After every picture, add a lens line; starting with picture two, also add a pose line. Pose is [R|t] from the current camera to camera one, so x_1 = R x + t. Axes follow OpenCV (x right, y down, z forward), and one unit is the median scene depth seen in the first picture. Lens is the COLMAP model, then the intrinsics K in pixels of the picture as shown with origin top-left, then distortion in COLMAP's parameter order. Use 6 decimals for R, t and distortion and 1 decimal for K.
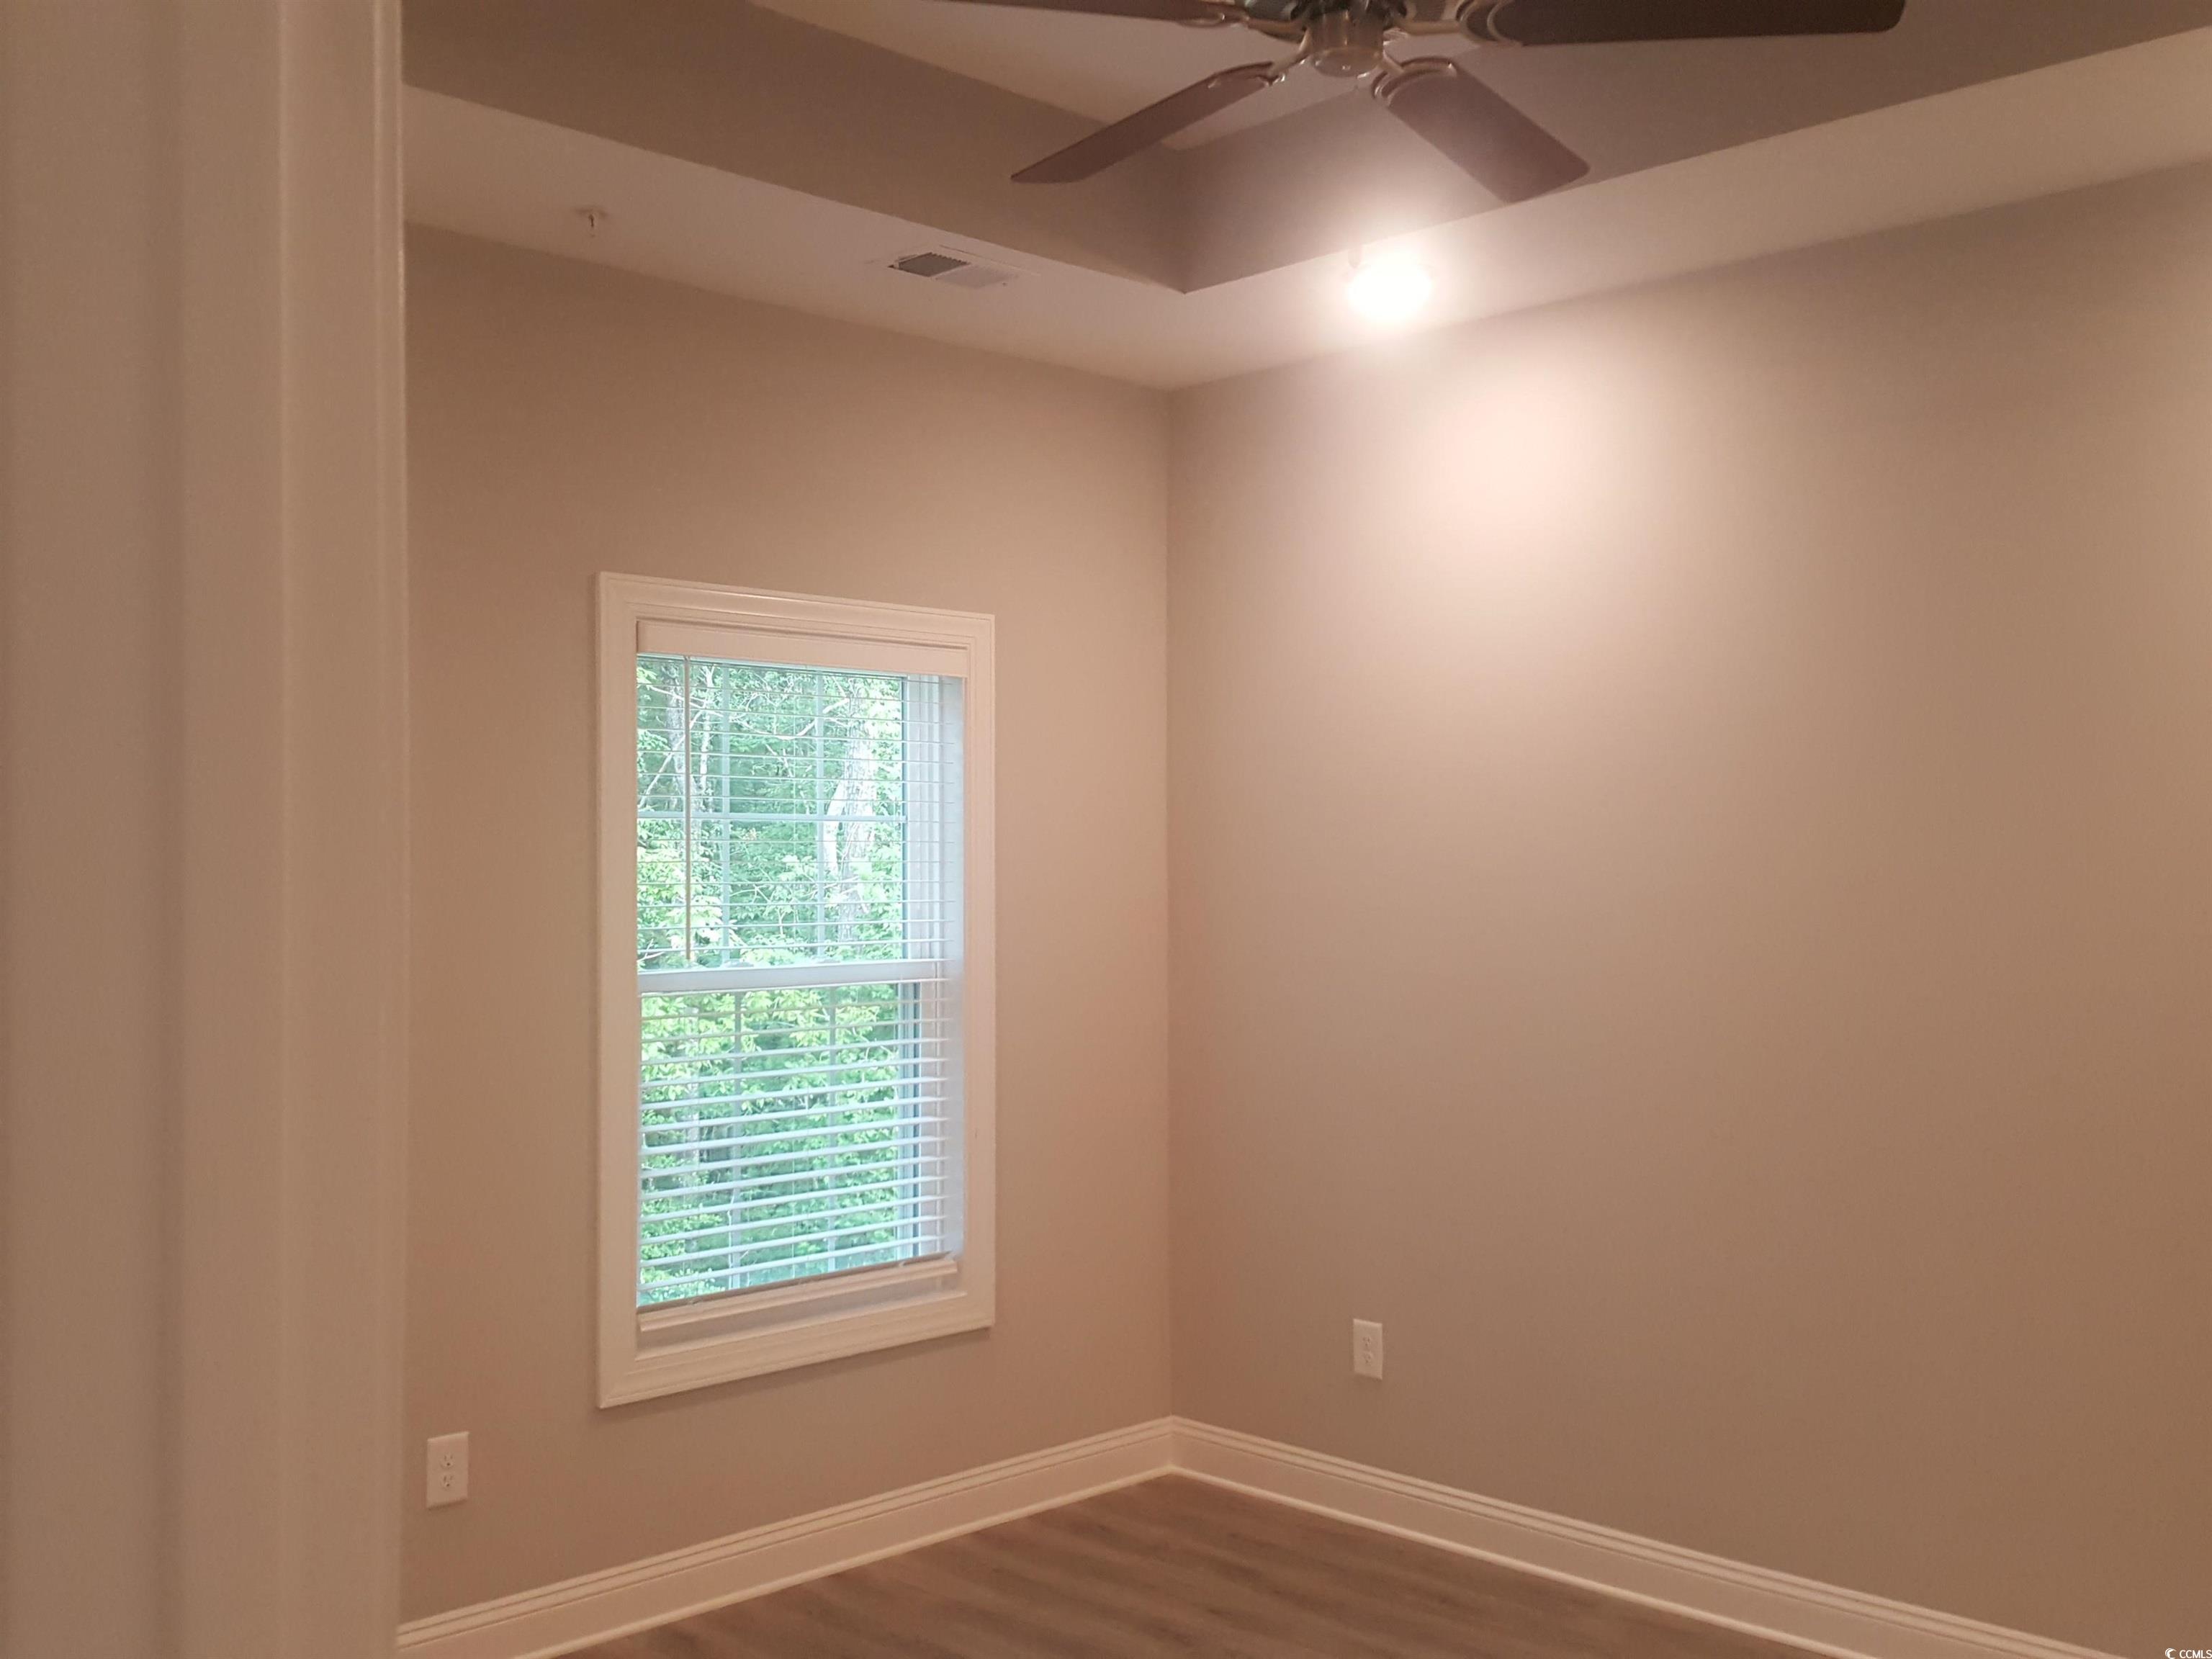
lens RADIAL K [[2165.7, 0, 1101.9], [0, 2165.7, 856.5], [0, 0, 1]] dist [0.168136, -0.331198]
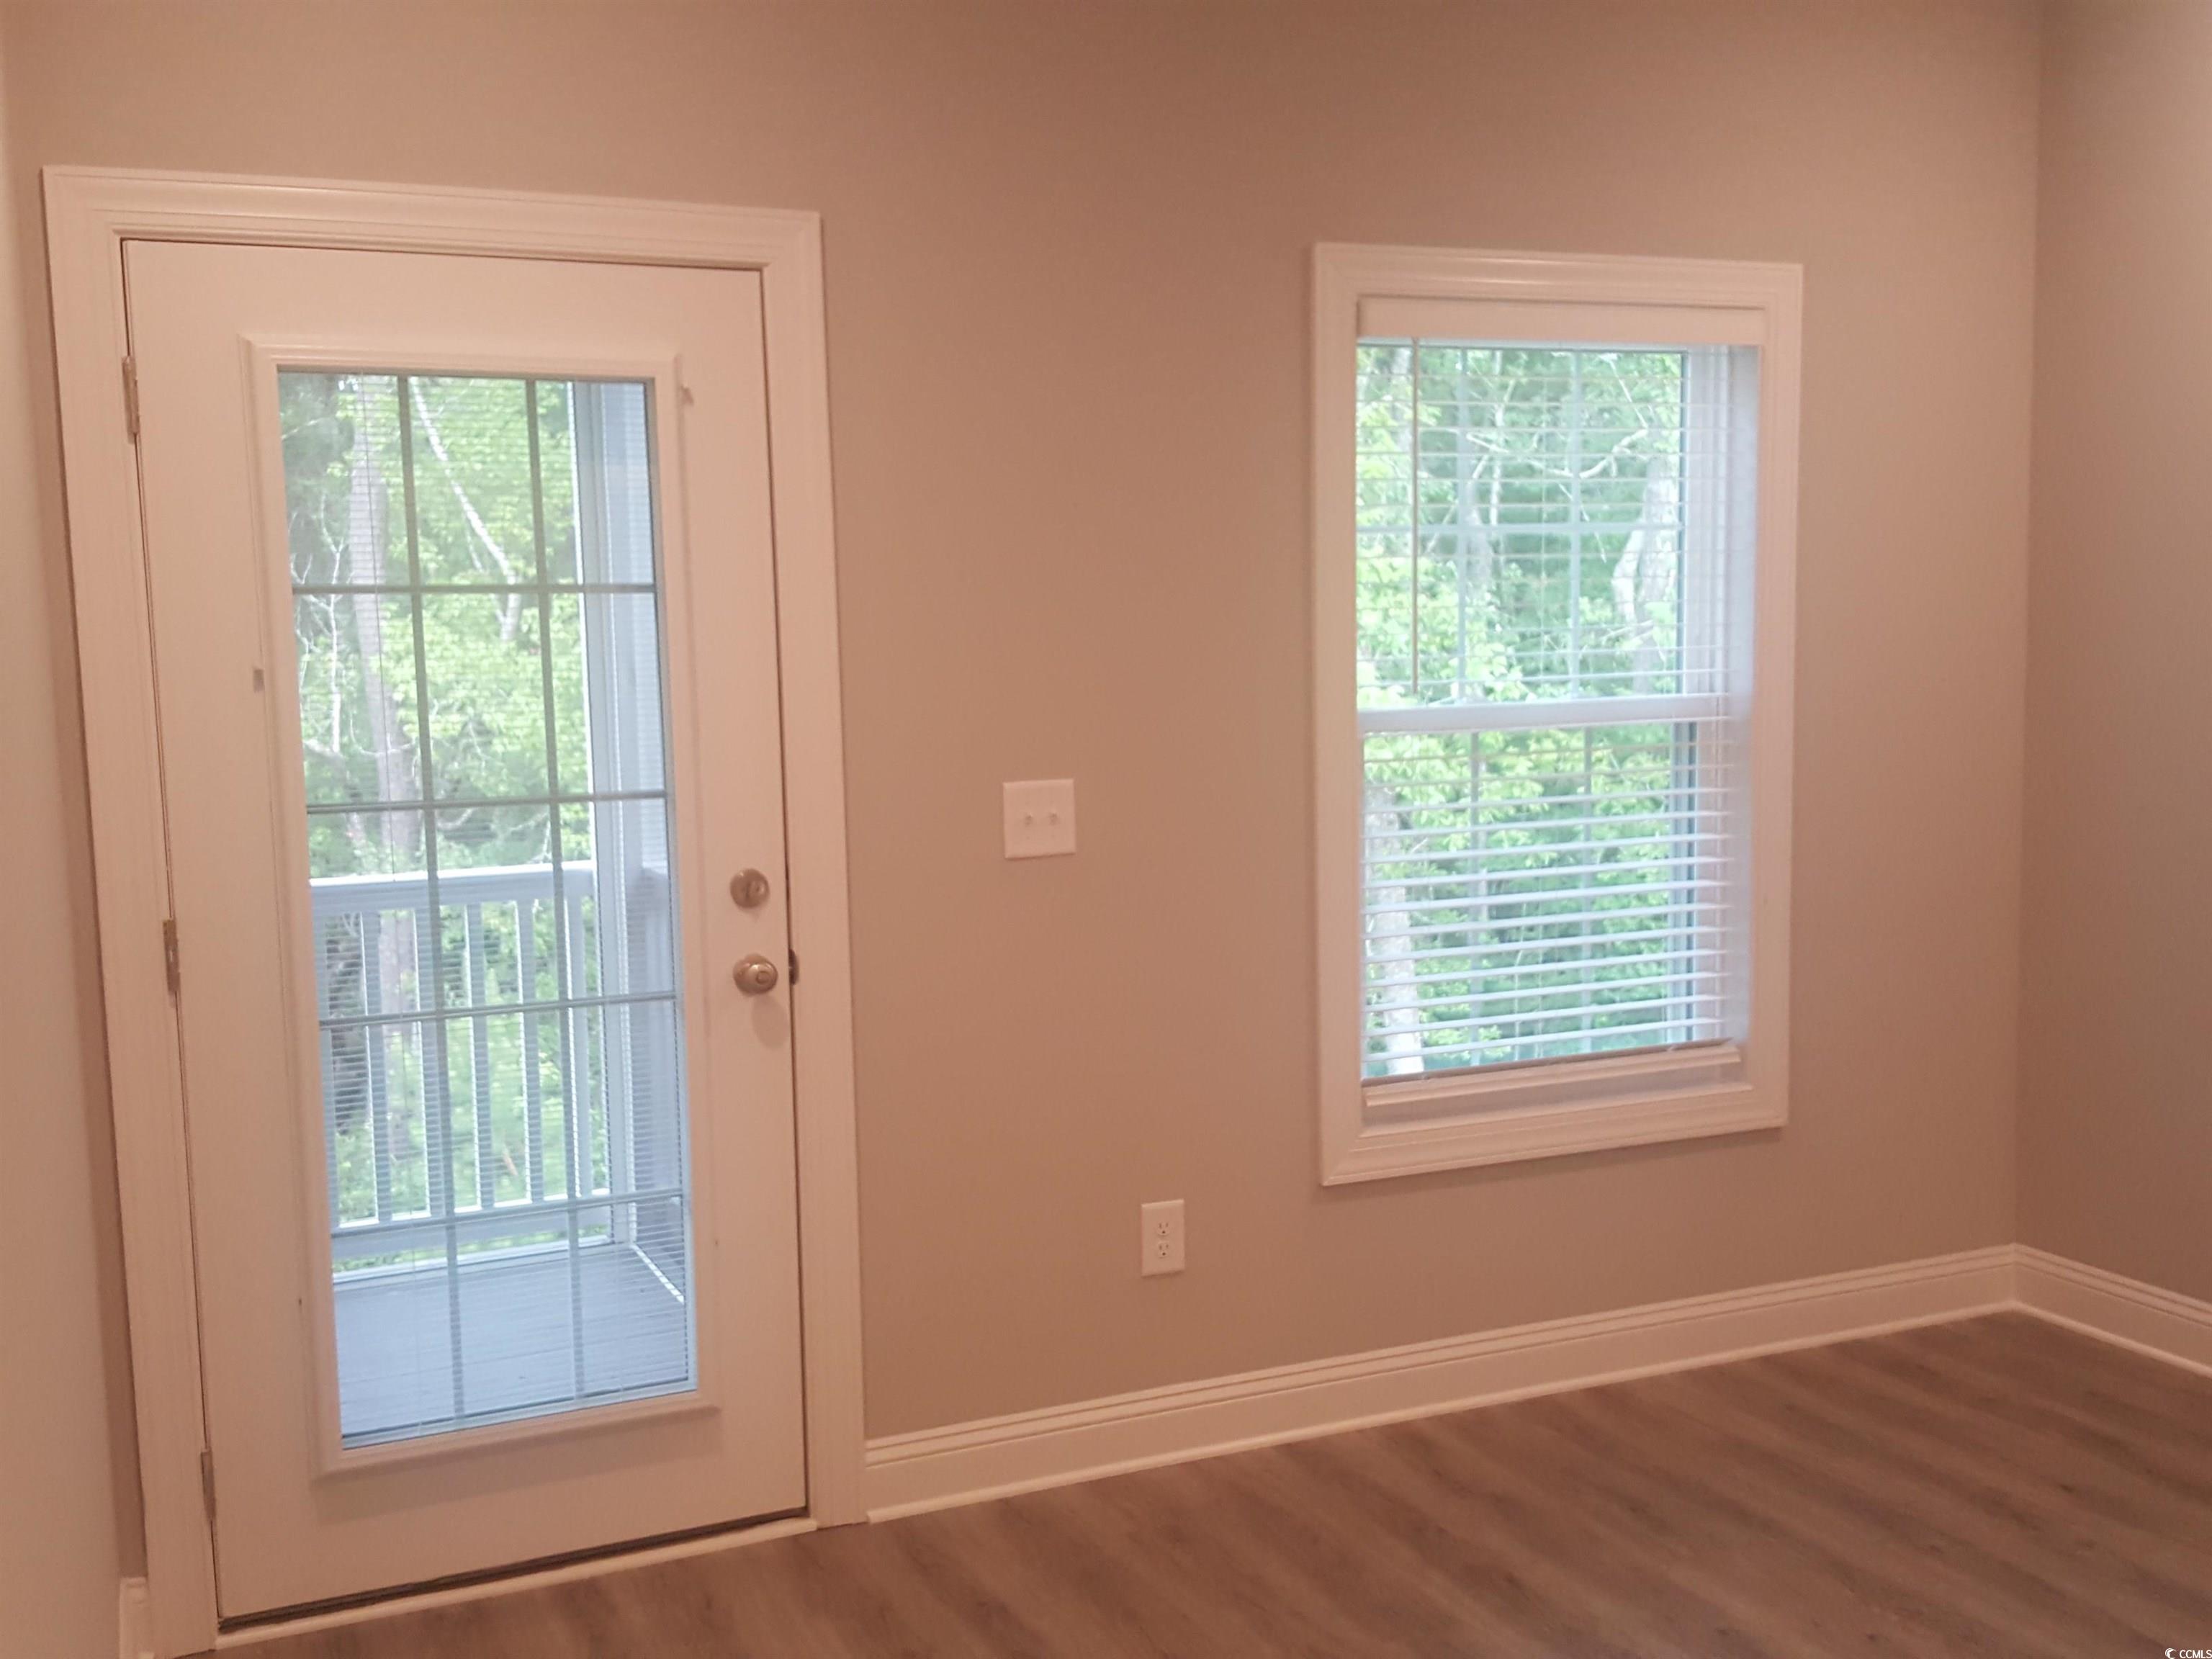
lens RADIAL K [[2165.7, 0, 1101.9], [0, 2165.7, 856.5], [0, 0, 1]] dist [0.168136, -0.331198]
pose [[0.934569, 0.021060, -0.355158, 0.002879], [0.018477, 0.994027, 0.107562, 0.014523], [0.355302, -0.107086, 0.928597, 0.125602]]
